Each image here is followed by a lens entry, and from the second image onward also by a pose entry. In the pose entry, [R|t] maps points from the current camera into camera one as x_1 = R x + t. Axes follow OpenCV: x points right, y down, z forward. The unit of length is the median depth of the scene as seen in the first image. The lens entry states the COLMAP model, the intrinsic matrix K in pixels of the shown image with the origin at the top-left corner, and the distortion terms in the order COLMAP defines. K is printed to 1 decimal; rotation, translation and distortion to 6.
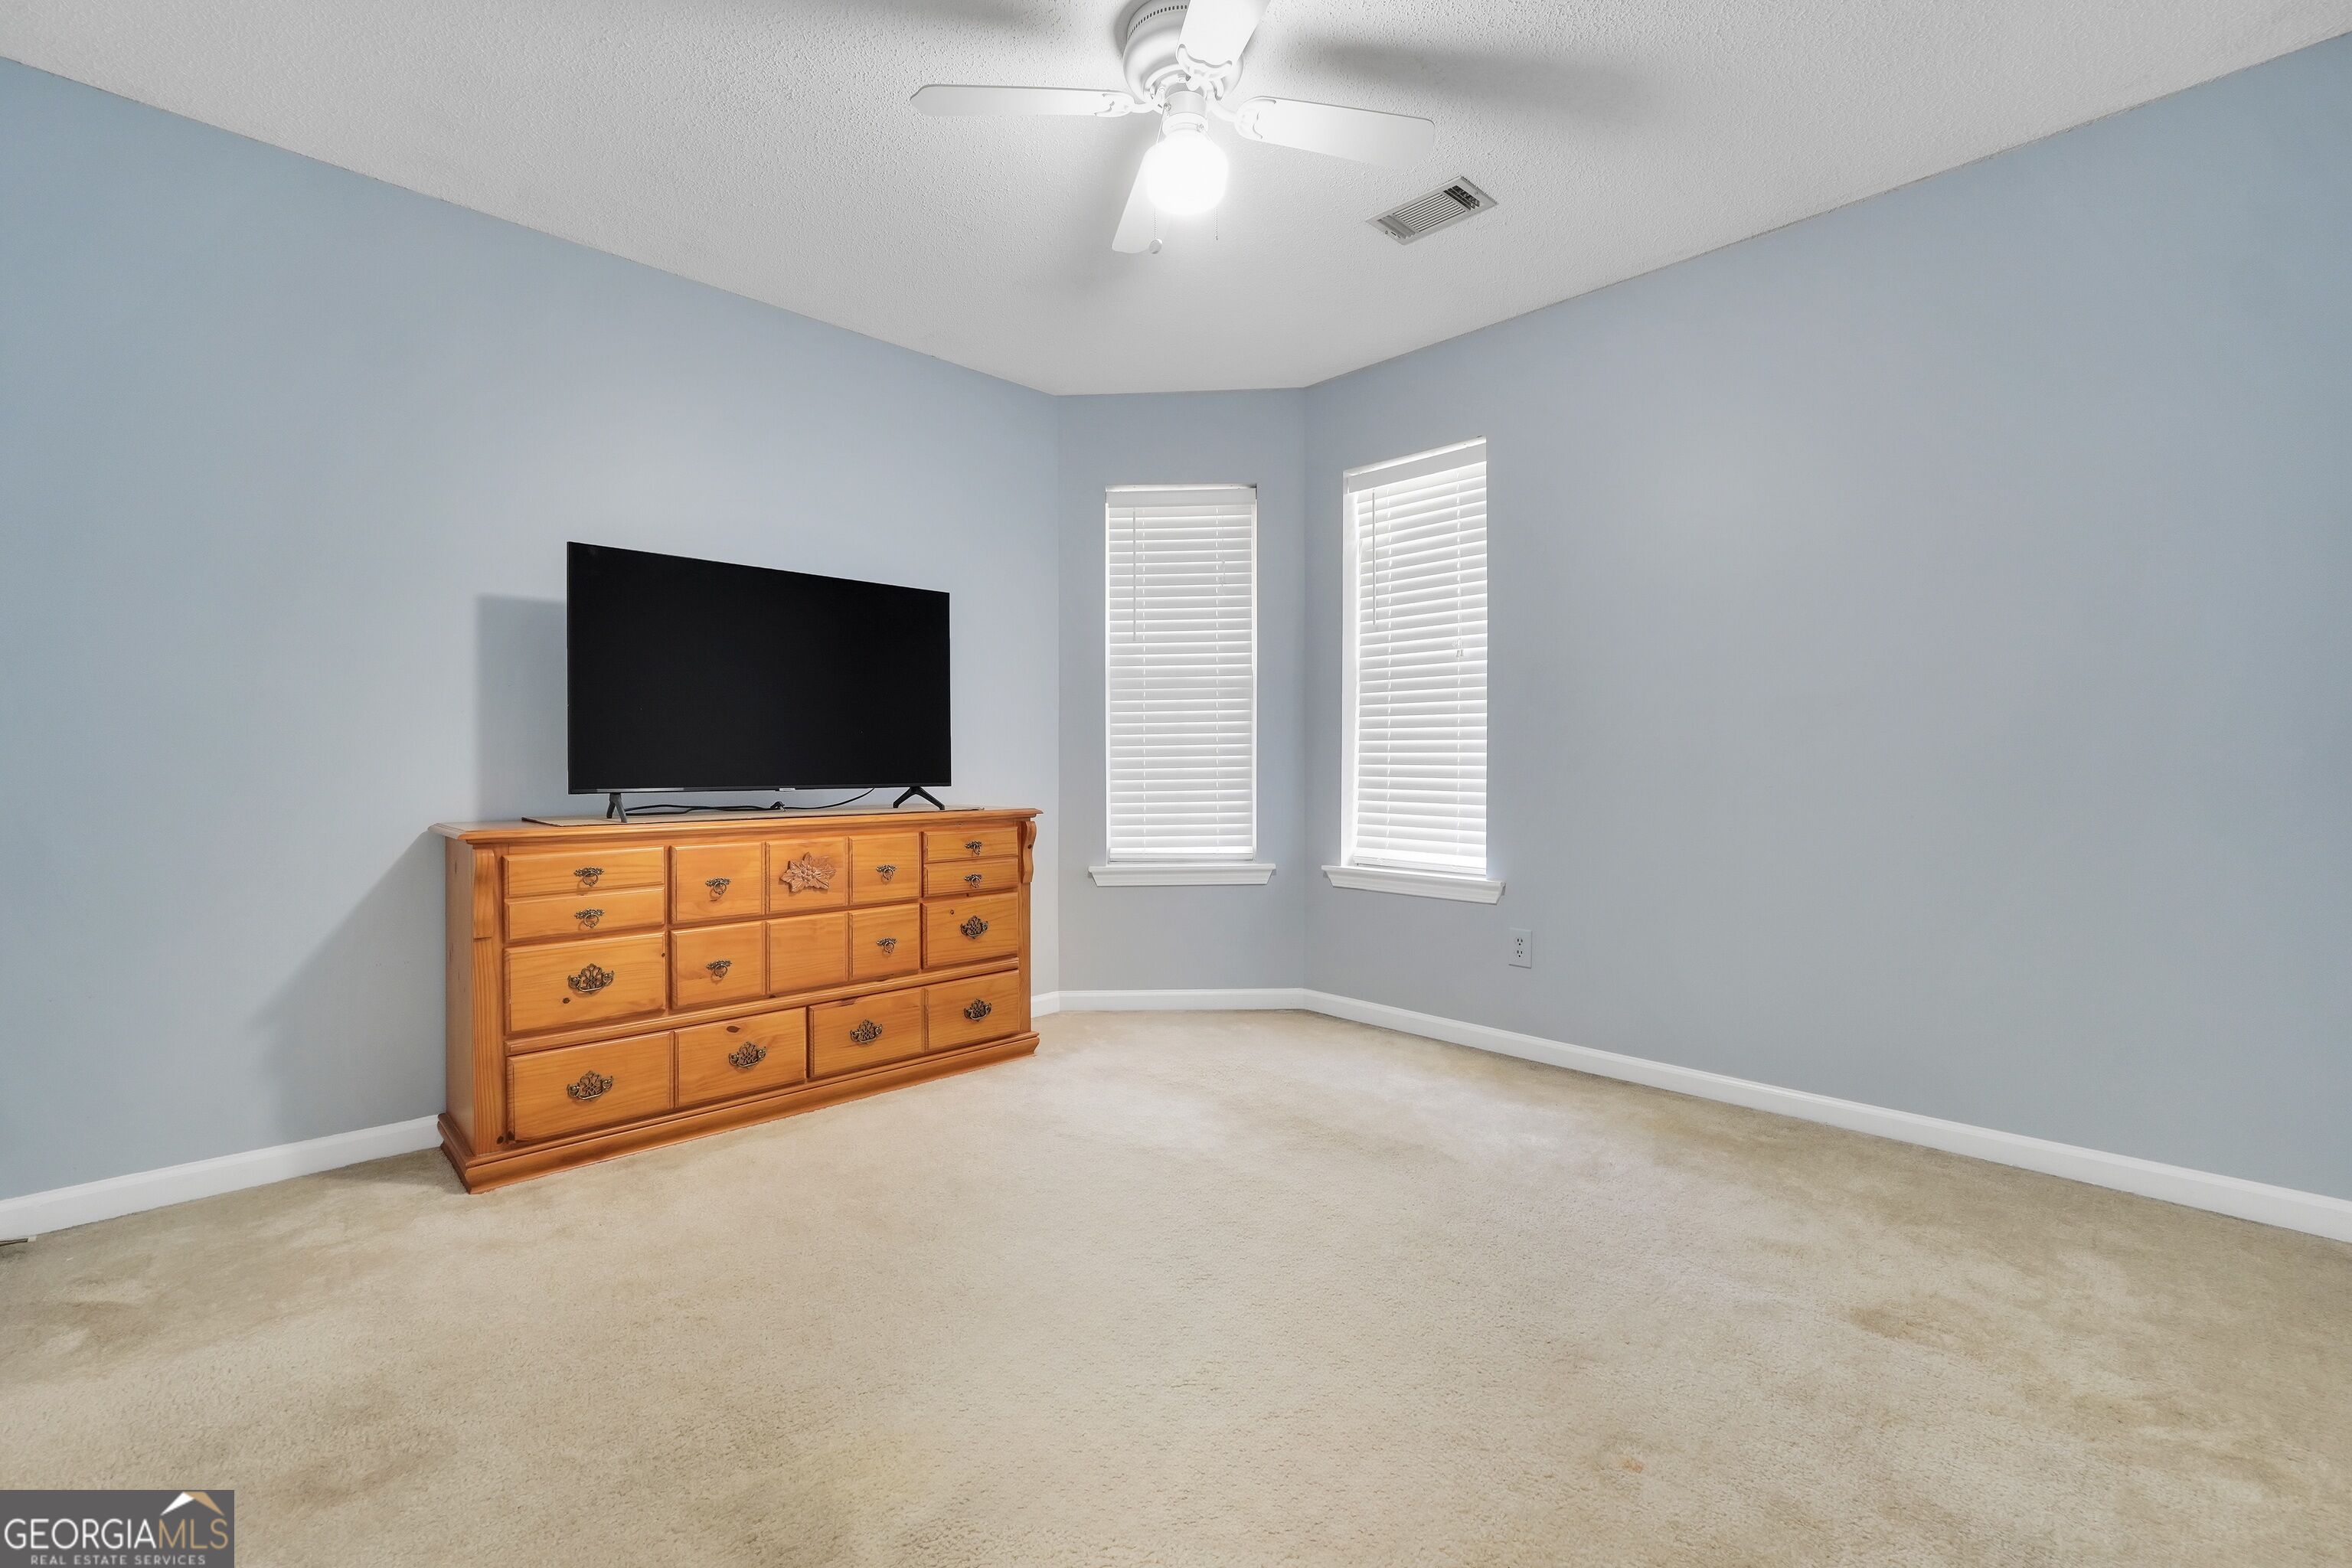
lens RADIAL K [[1010.0, 0, 1155.5], [0, 1010.0, 800.6], [0, 0, 1]] dist [-0.015523, 0.005825]
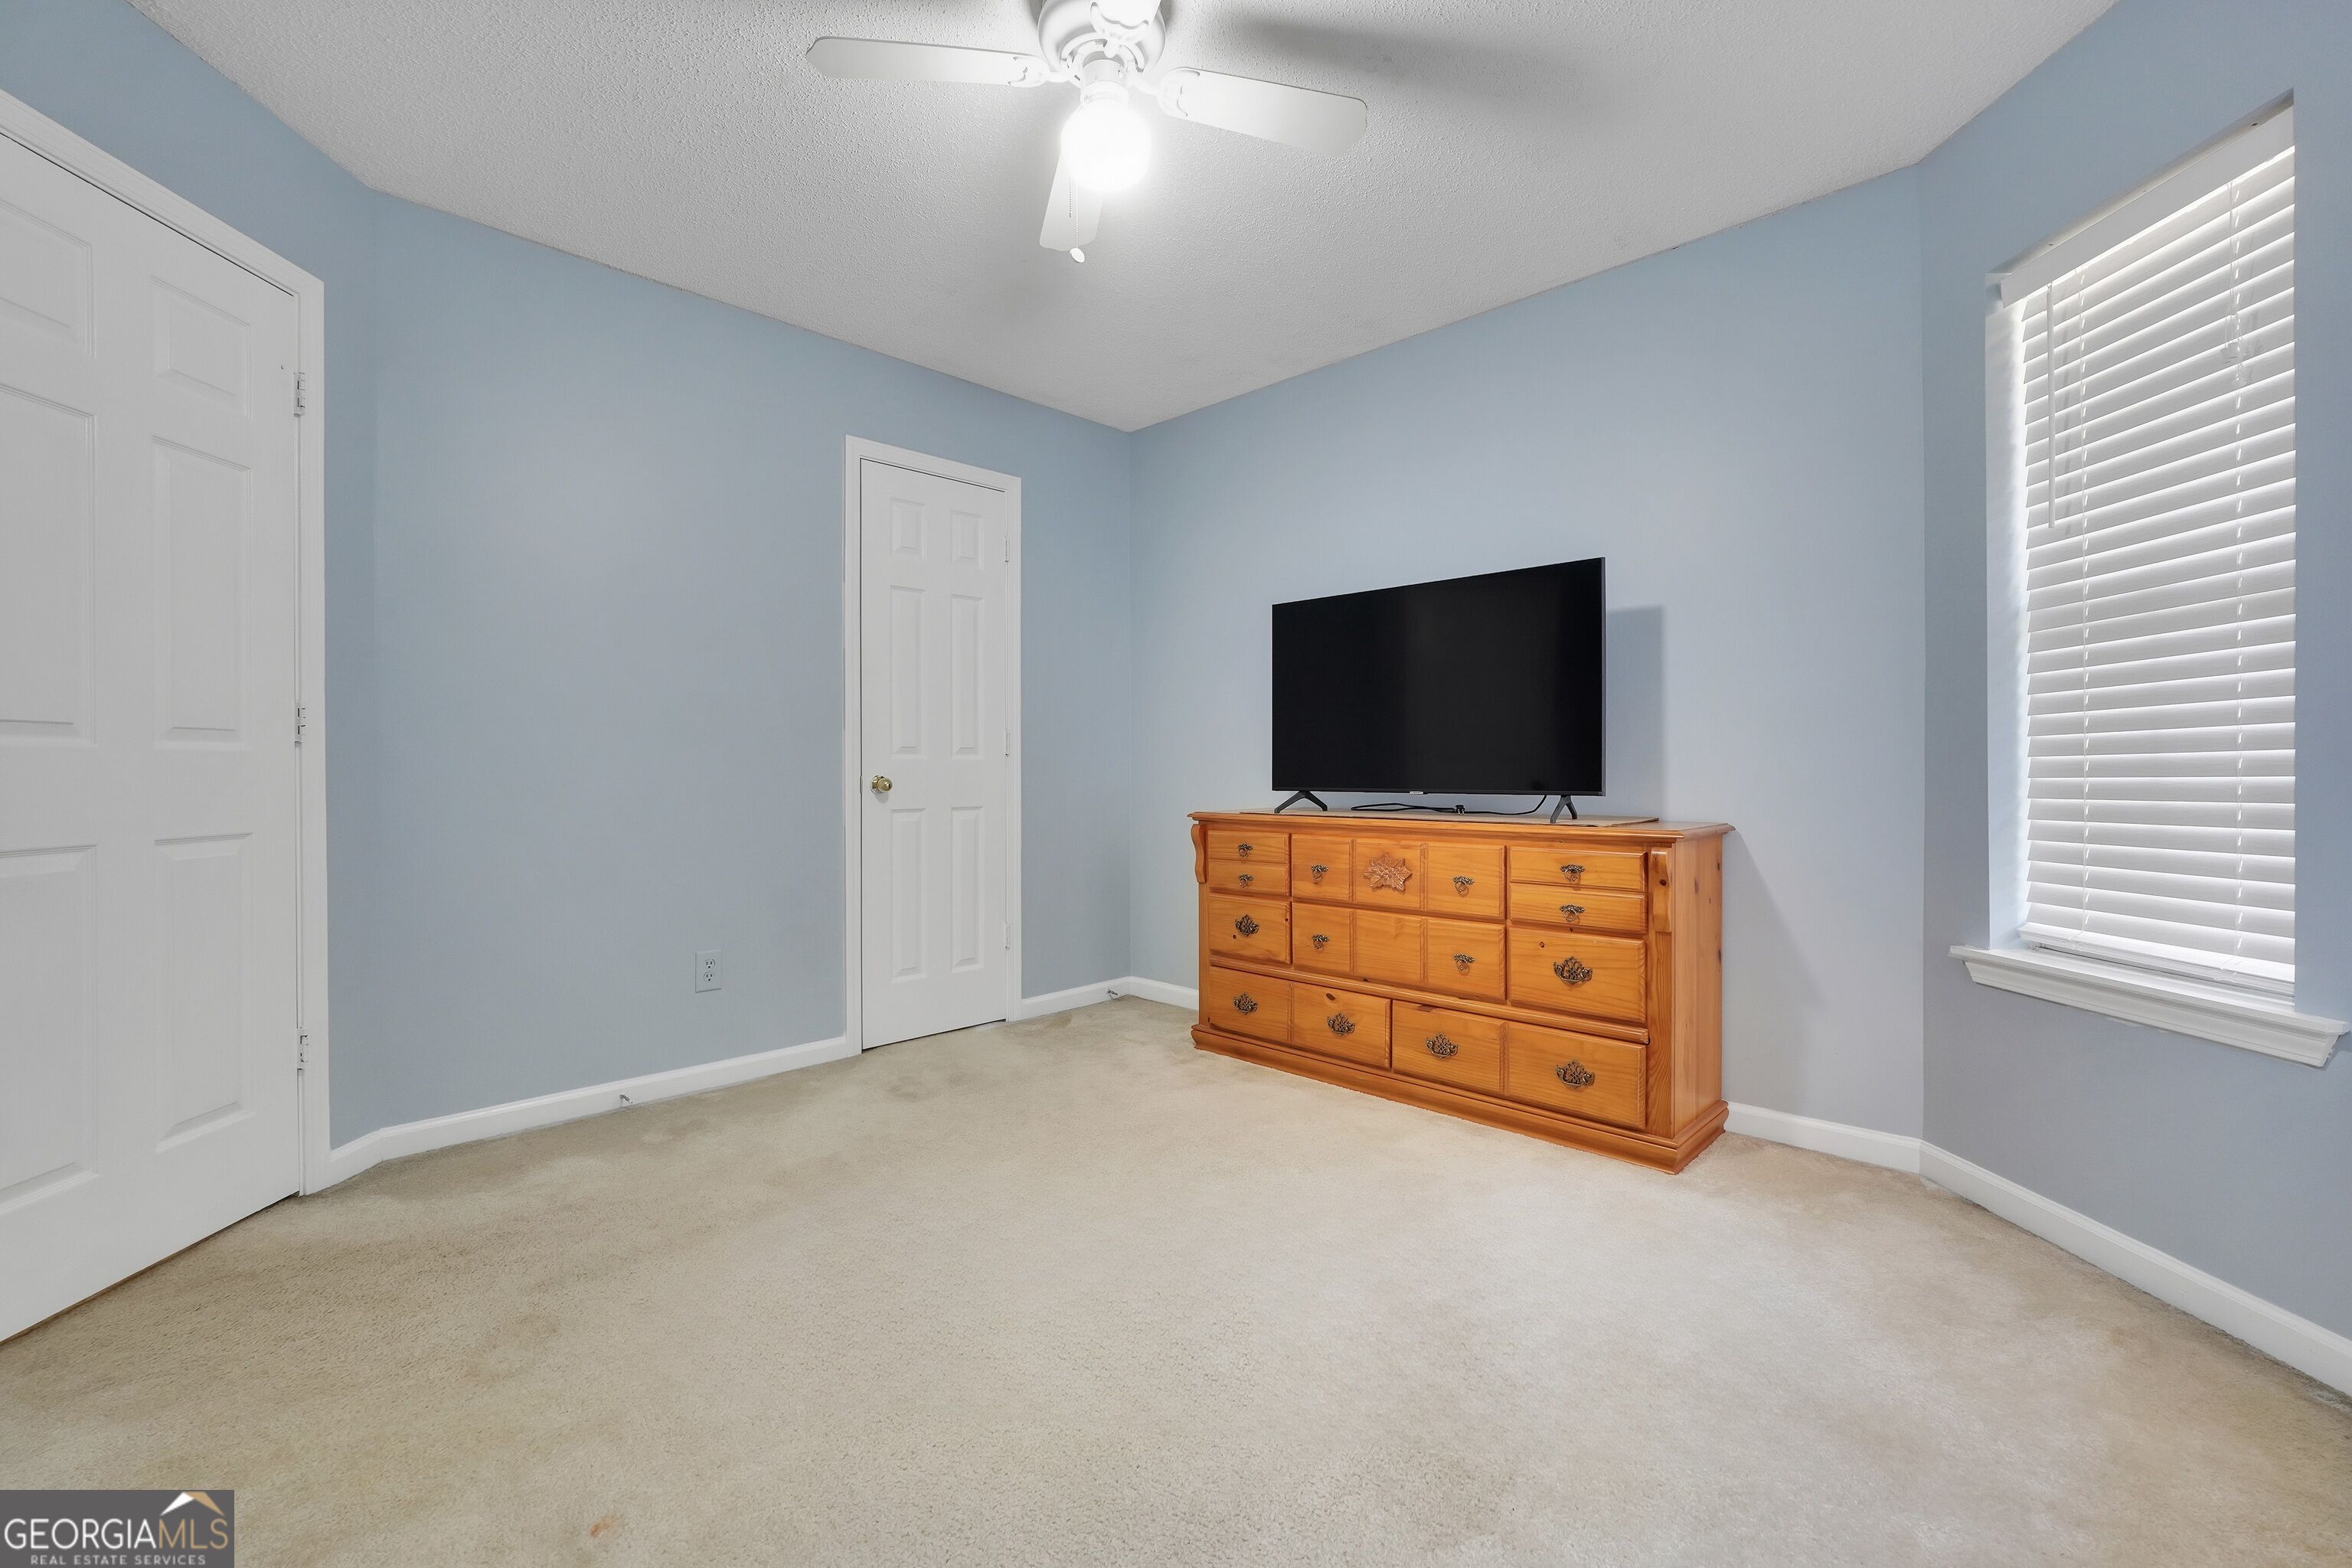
lens RADIAL K [[1010.0, 0, 1155.5], [0, 1010.0, 800.6], [0, 0, 1]] dist [-0.015523, 0.005825]
pose [[0.016320, 0.030761, -0.999394, 0.664777], [-0.035967, 0.998898, 0.030158, -0.024438], [0.999220, 0.035453, 0.017408, 0.698465]]
